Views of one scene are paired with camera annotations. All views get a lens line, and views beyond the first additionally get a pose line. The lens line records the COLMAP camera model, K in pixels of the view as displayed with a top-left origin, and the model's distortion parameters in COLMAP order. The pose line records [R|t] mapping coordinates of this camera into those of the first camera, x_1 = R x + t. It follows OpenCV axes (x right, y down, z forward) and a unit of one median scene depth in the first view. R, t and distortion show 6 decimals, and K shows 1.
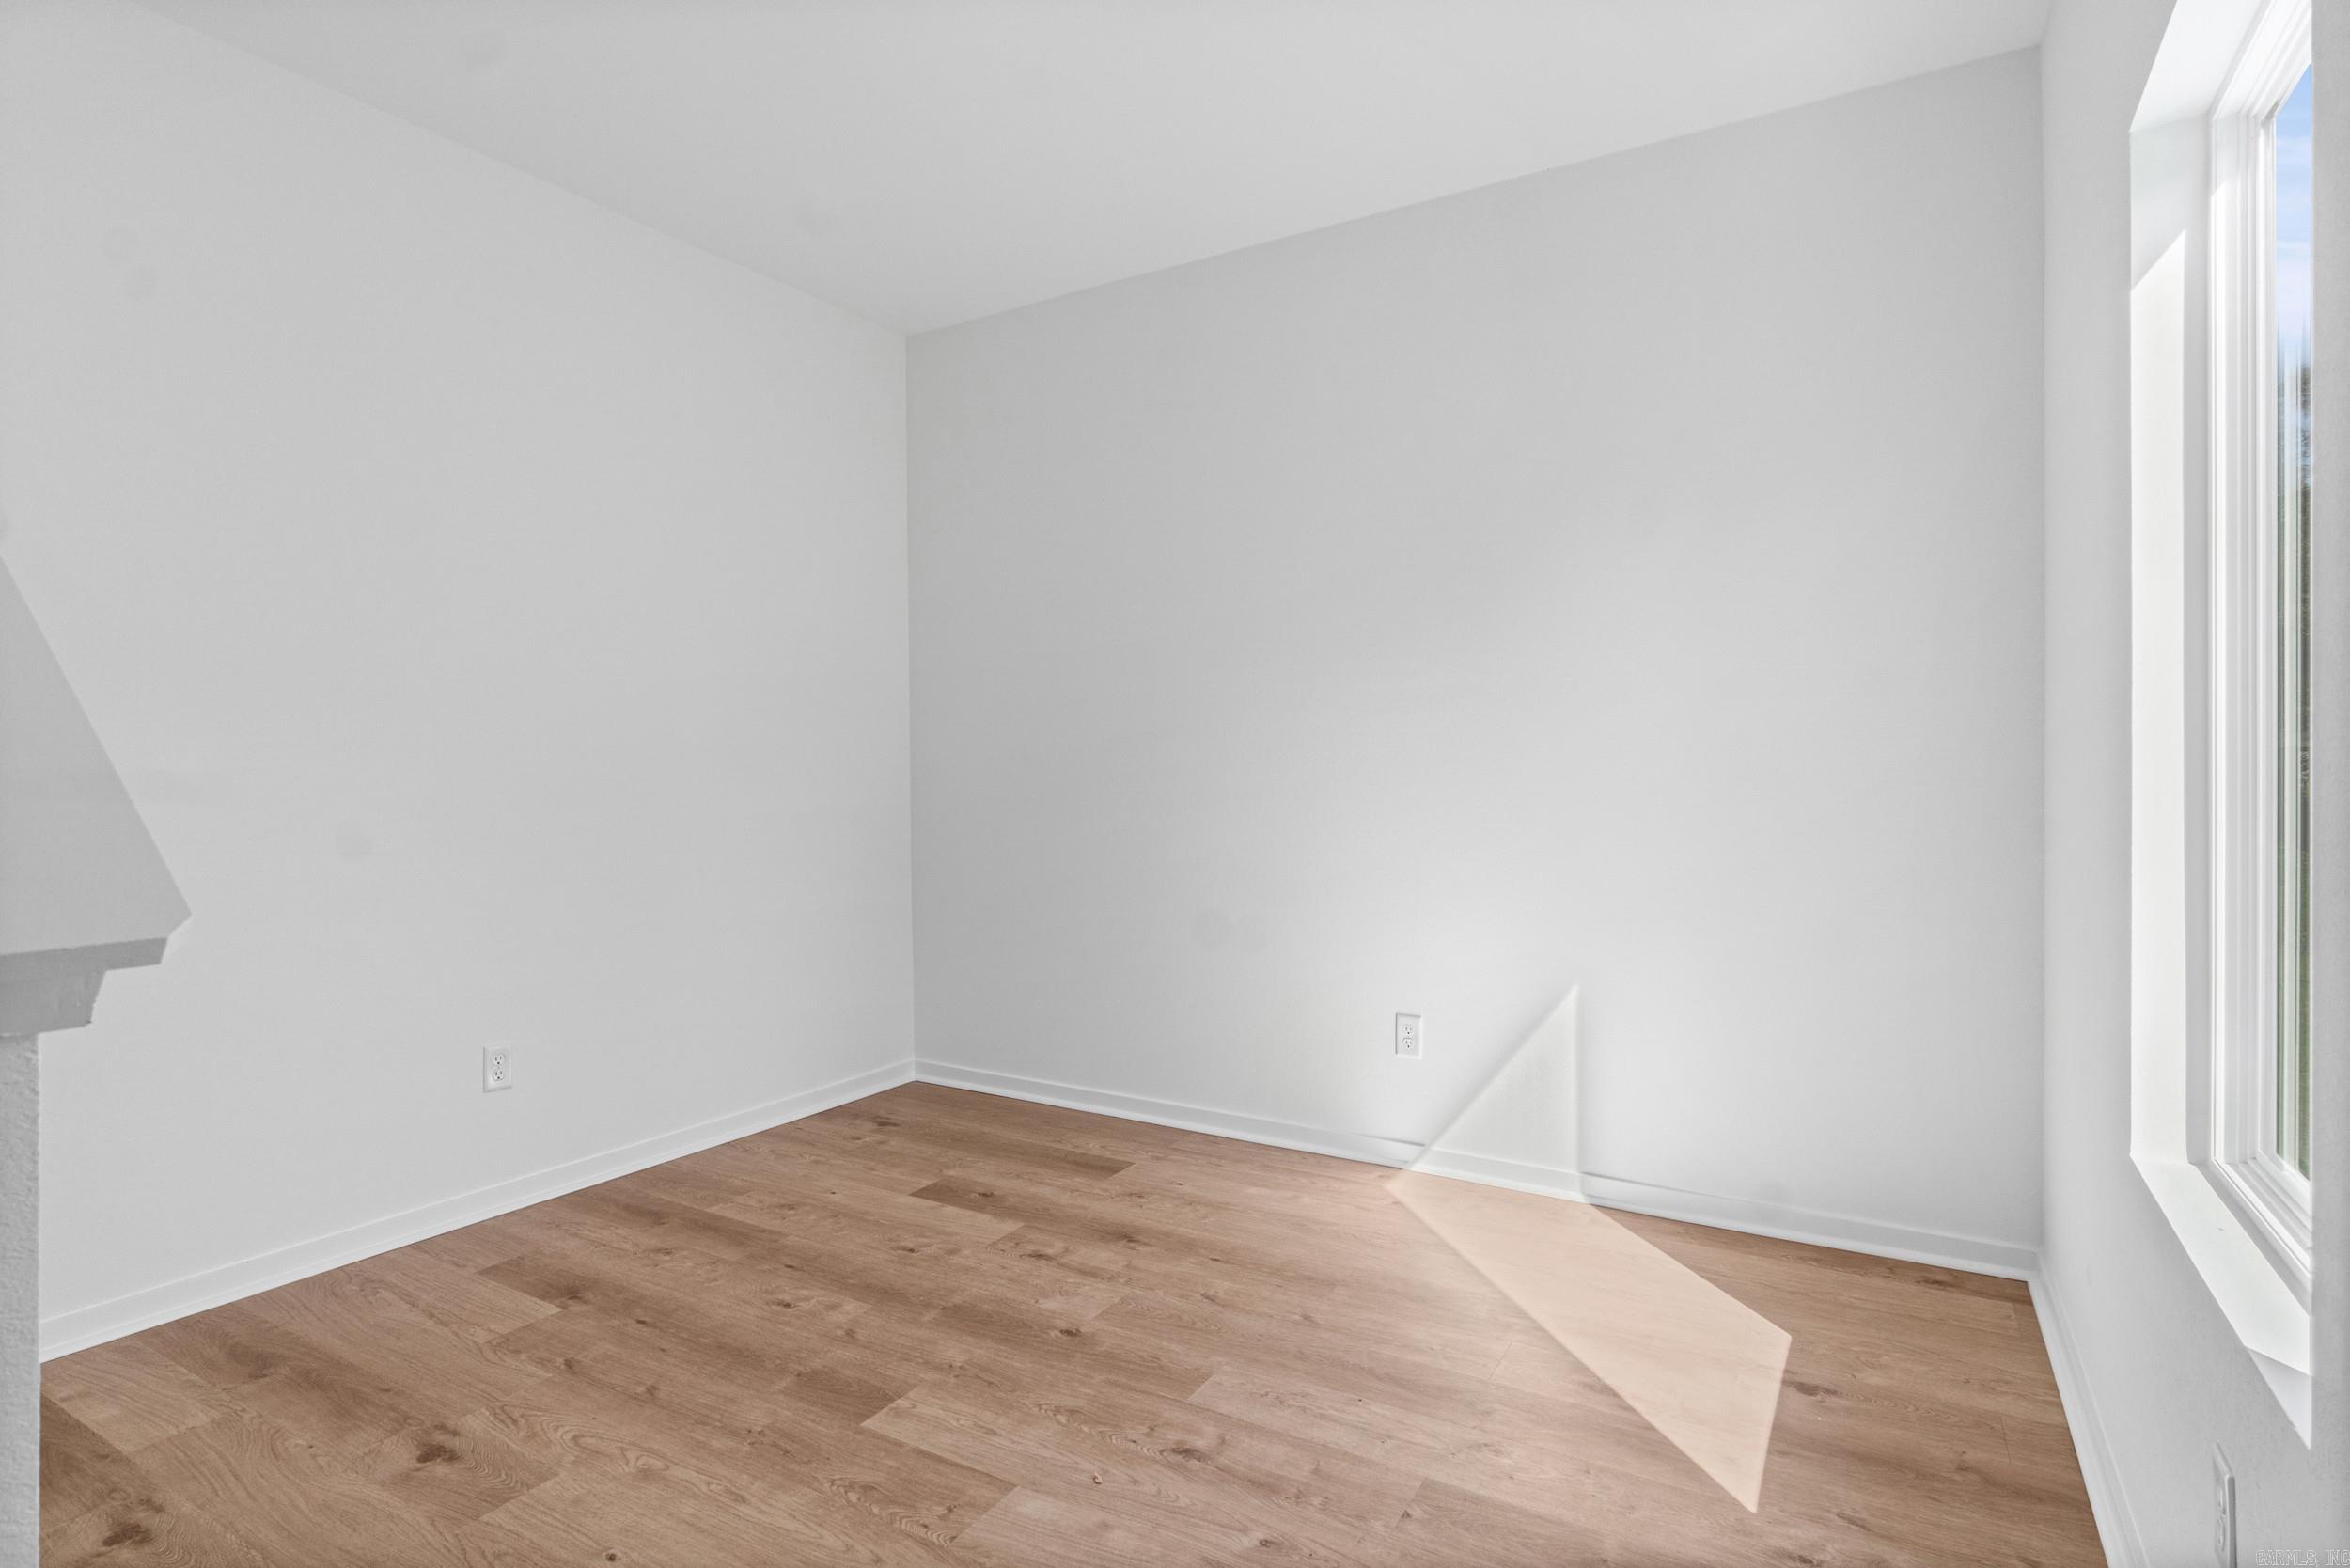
lens RADIAL K [[1191.8, 0, 1175.7], [0, 1191.8, 787.7], [0, 0, 1]] dist [-0.006693, -0.000181]
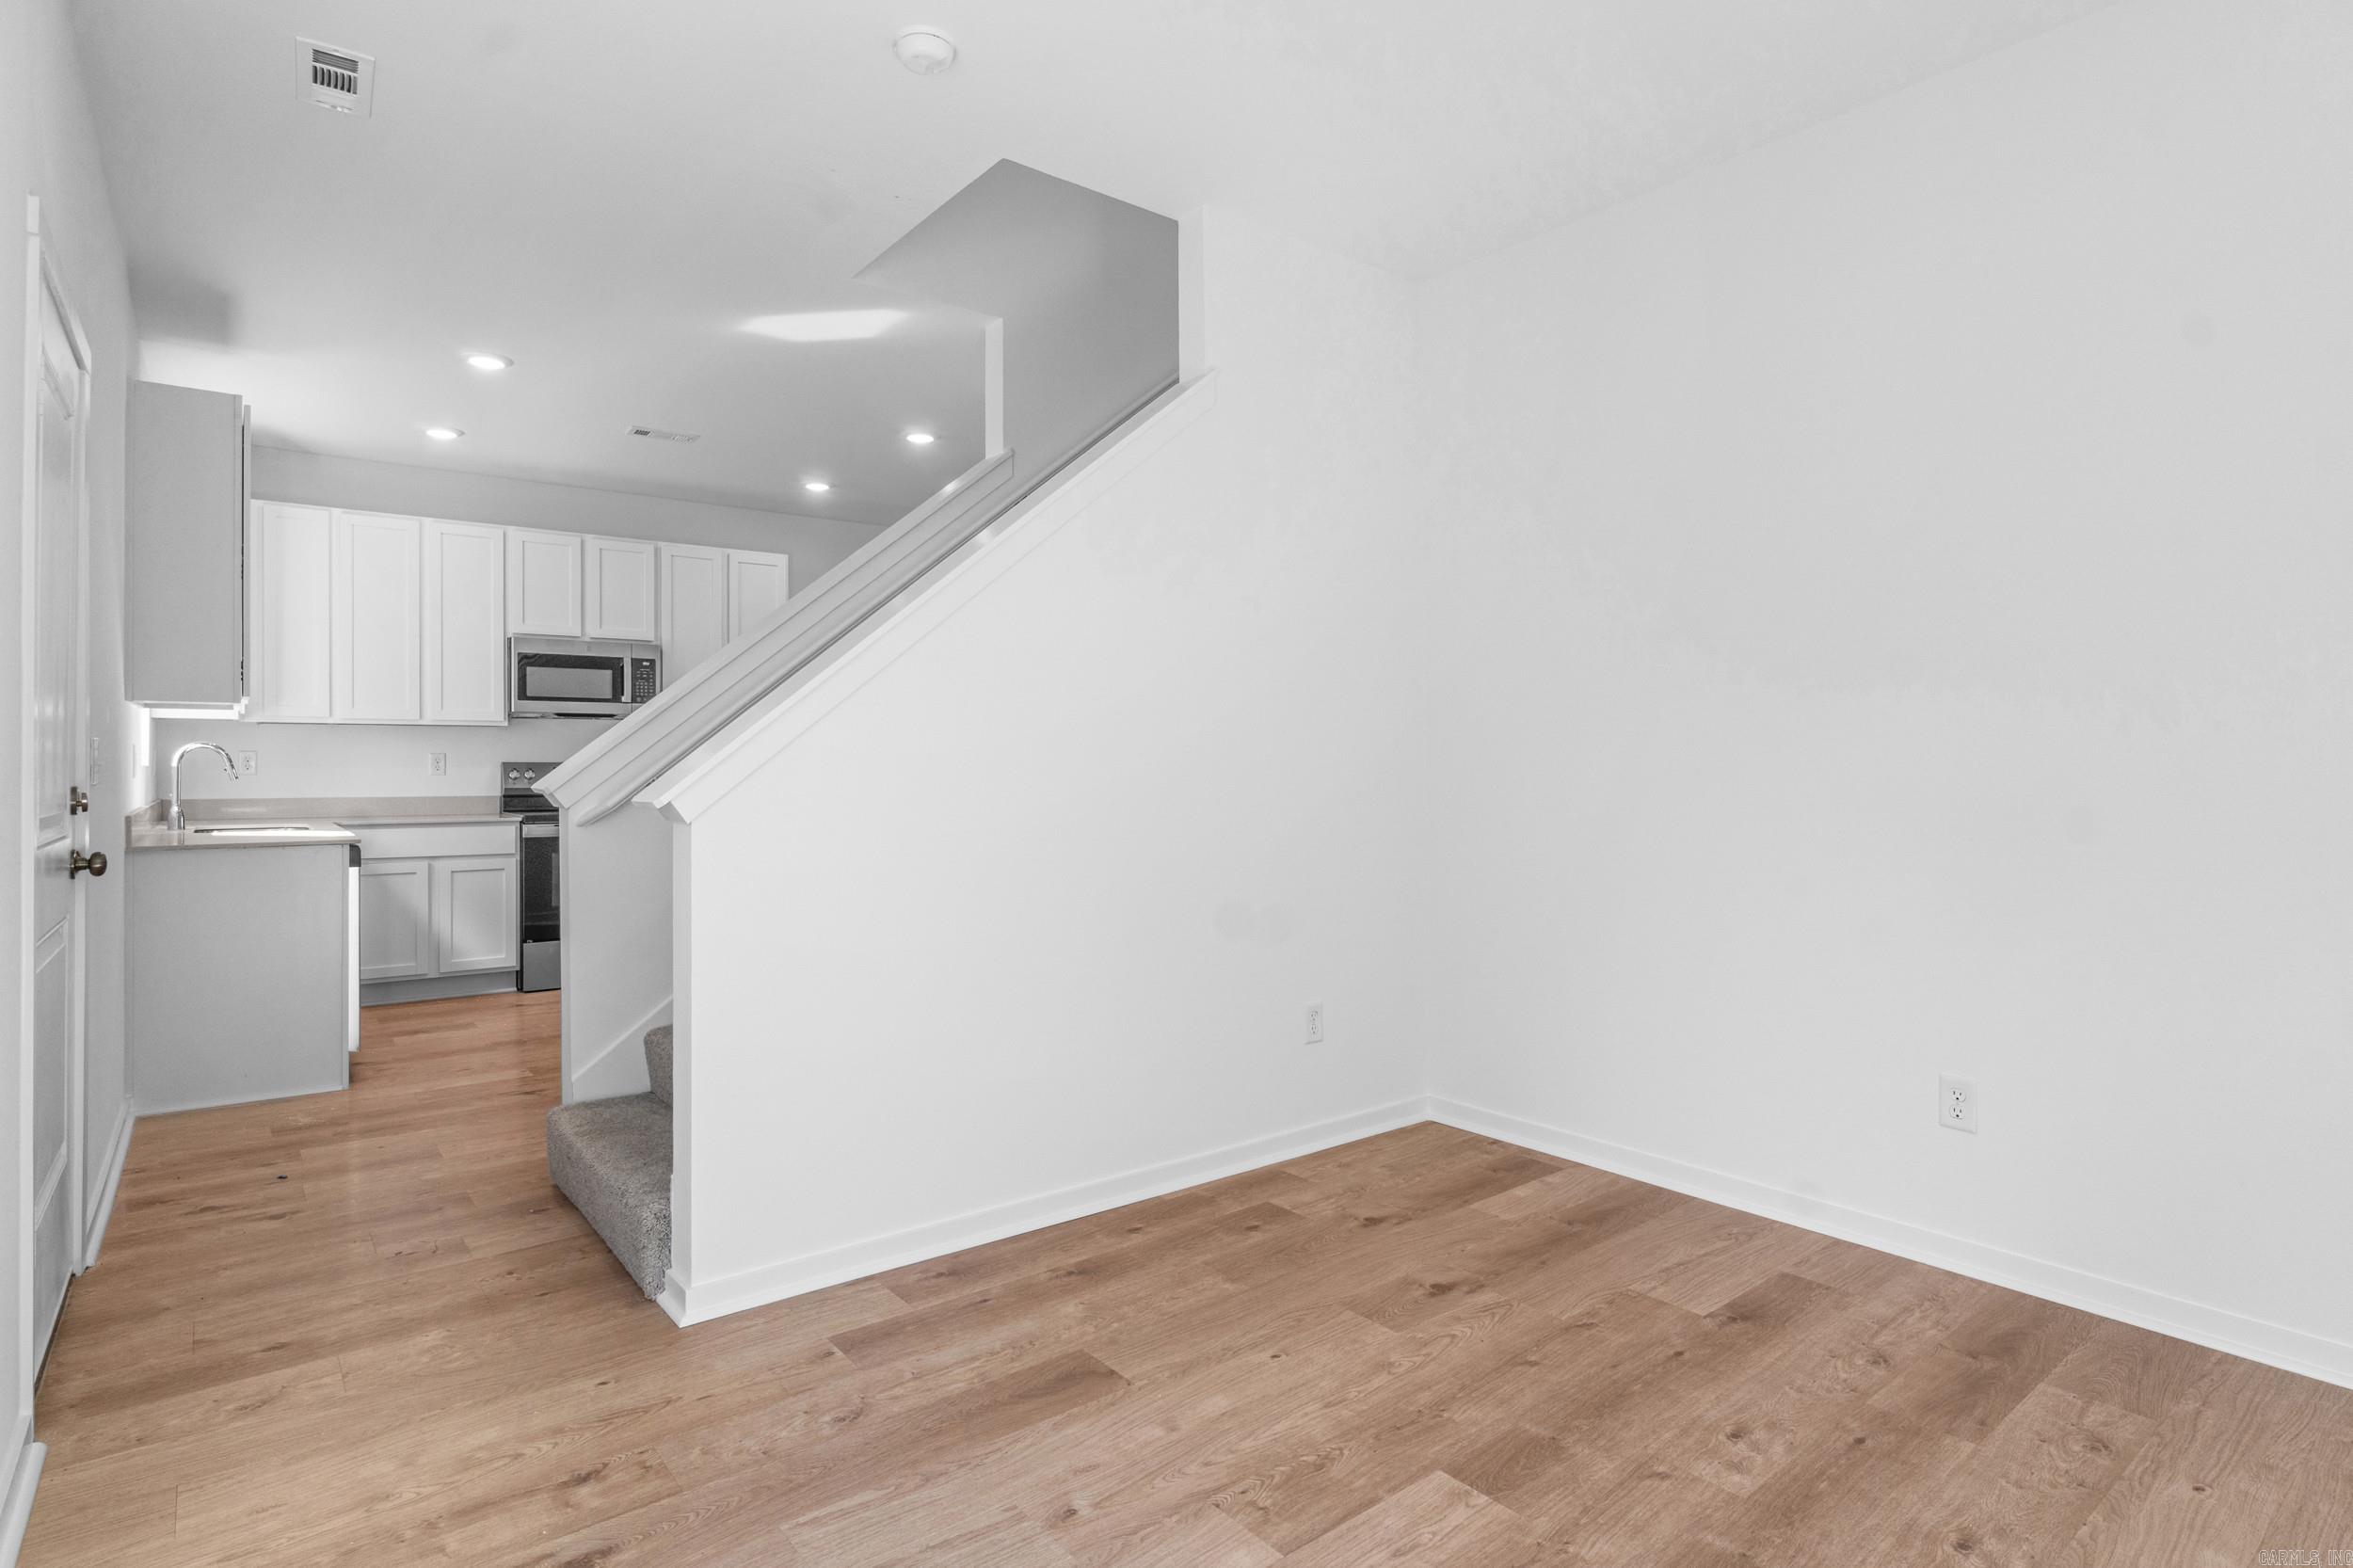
lens RADIAL K [[1193.3, 0, 1174.9], [0, 1193.3, 772.7], [0, 0, 1]] dist [-0.006693, -0.000181]
pose [[-0.345527, 0.011997, -0.938332, 0.574242], [-0.015697, 0.999704, 0.018562, -0.026576], [0.938278, 0.021143, -0.345236, 0.935017]]
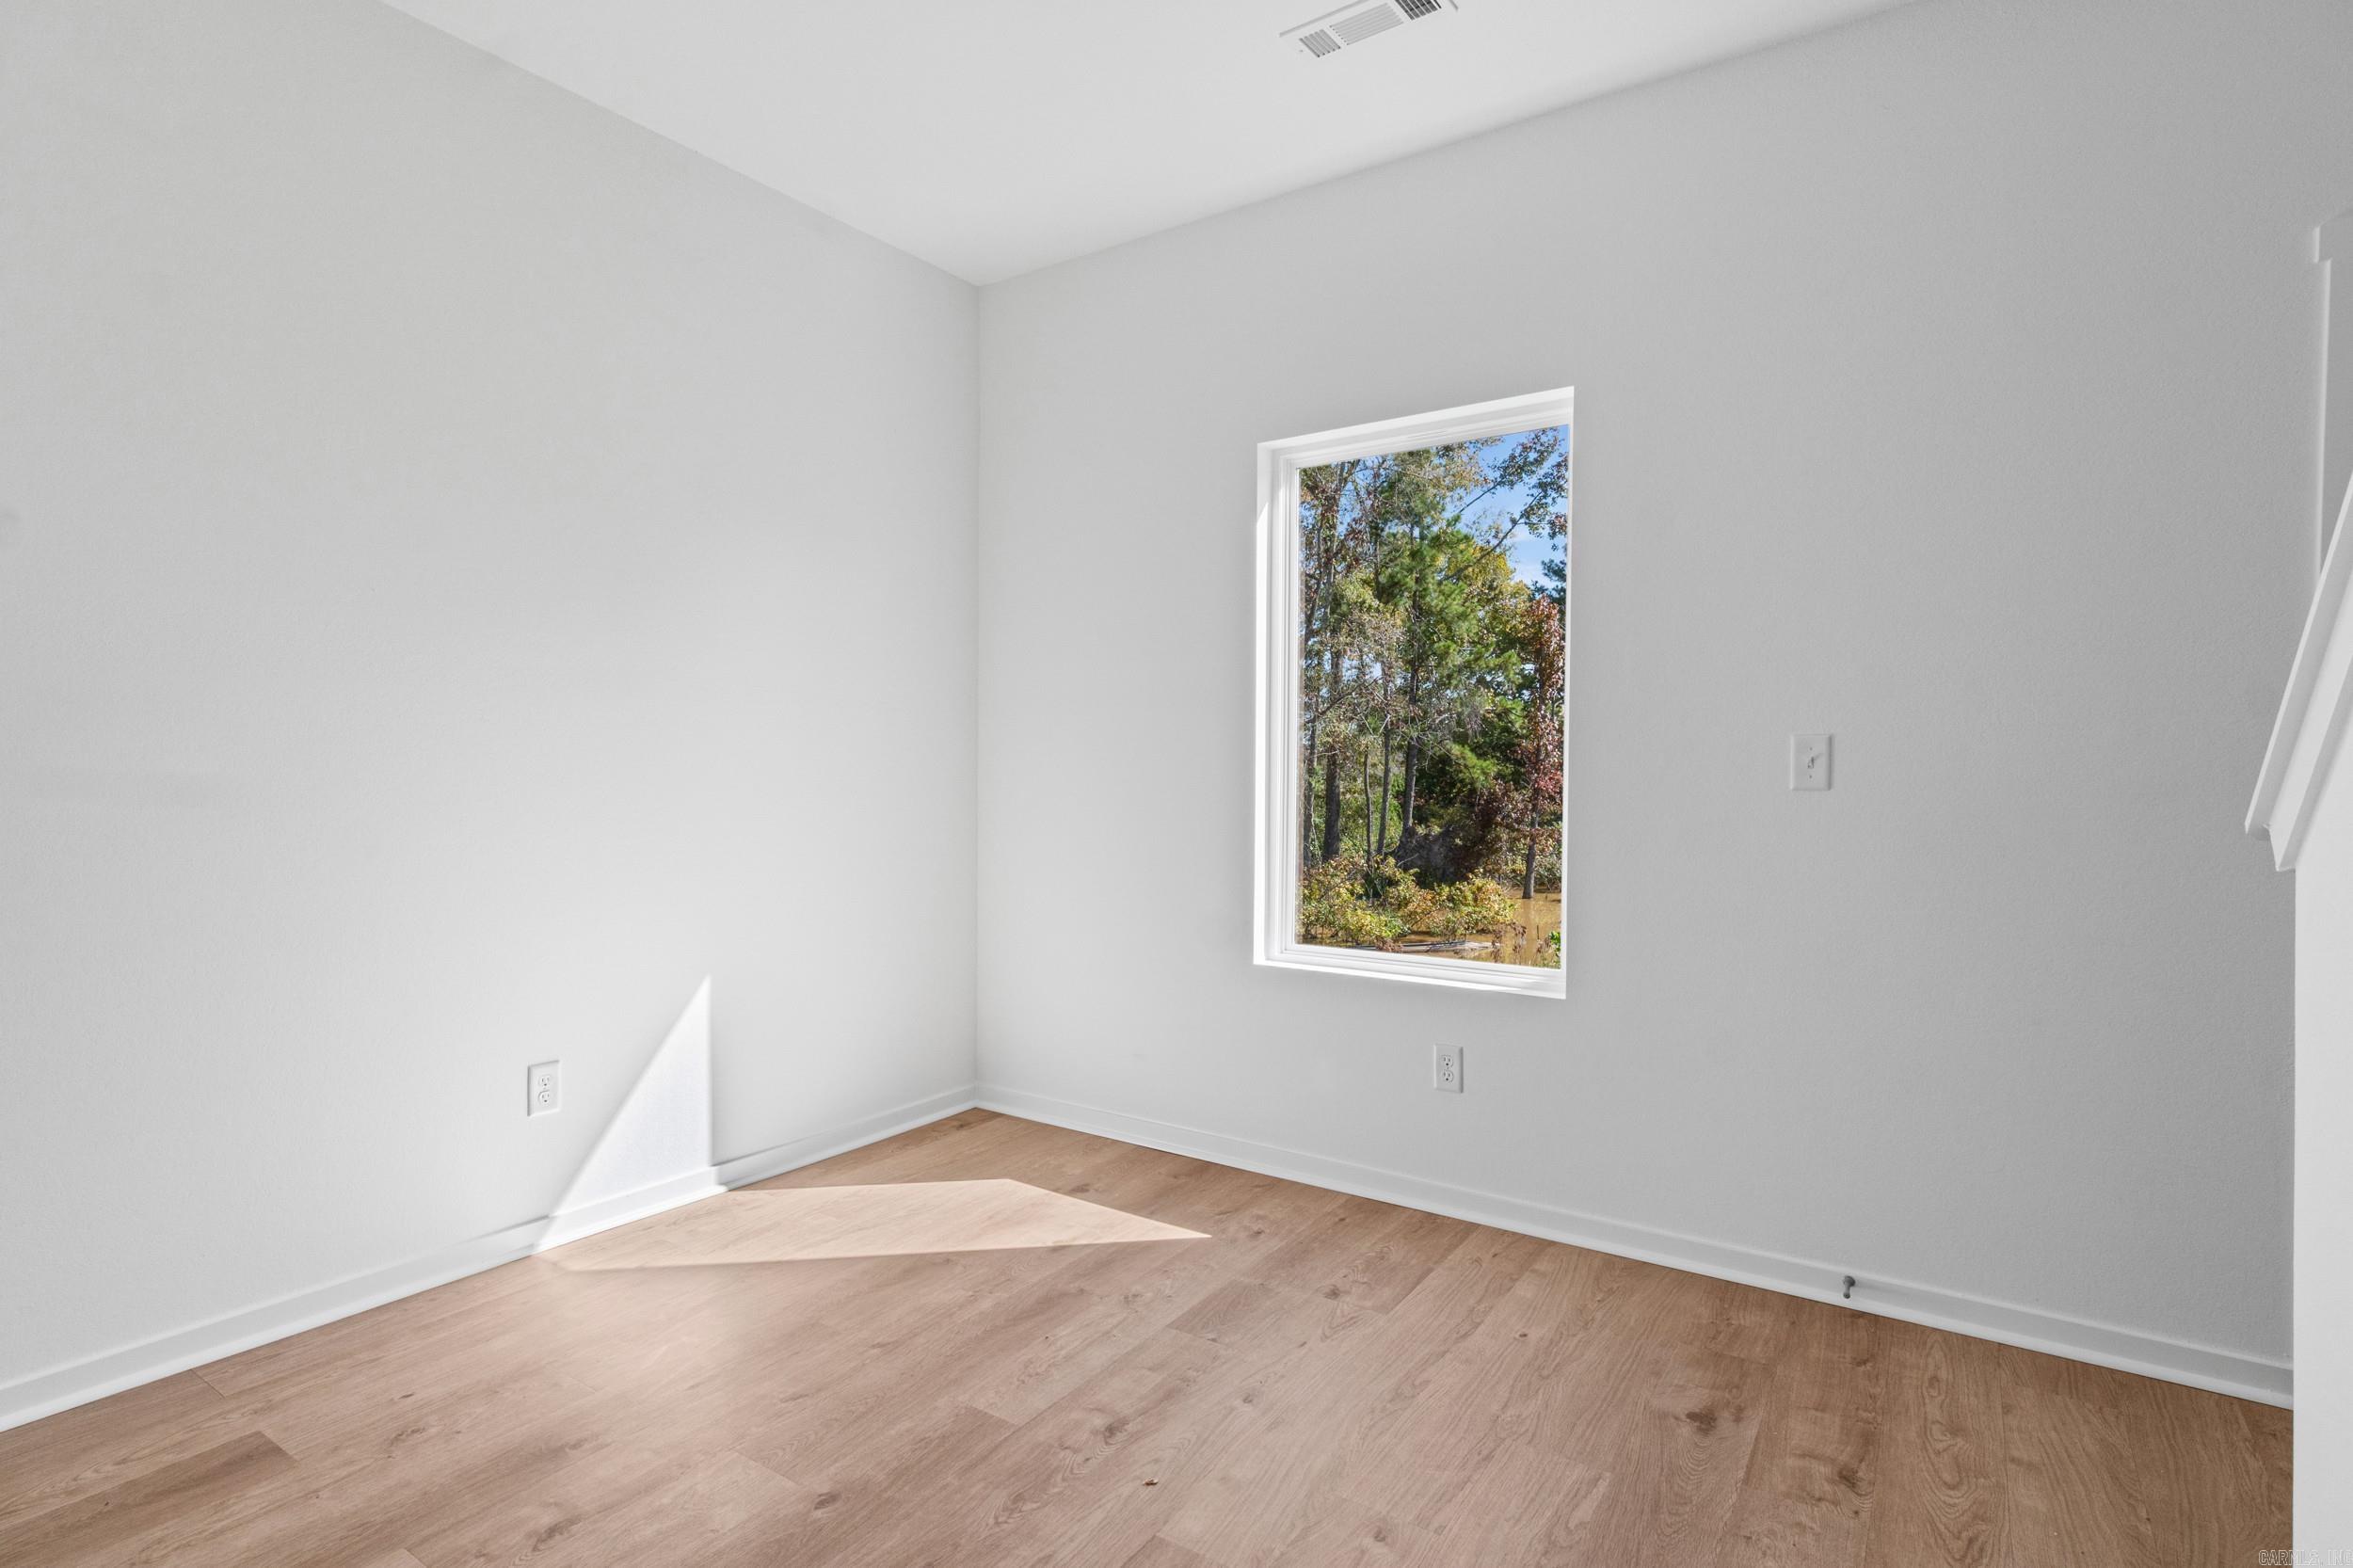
lens RADIAL K [[1193.3, 0, 1109.7], [0, 1193.3, 804.6], [0, 0, 1]] dist [-0.006693, -0.000181]
pose [[0.082287, -0.028445, 0.996203, -0.741469], [0.015158, 0.999513, 0.027288, -0.007694], [-0.996493, 0.012855, 0.082678, 0.673144]]
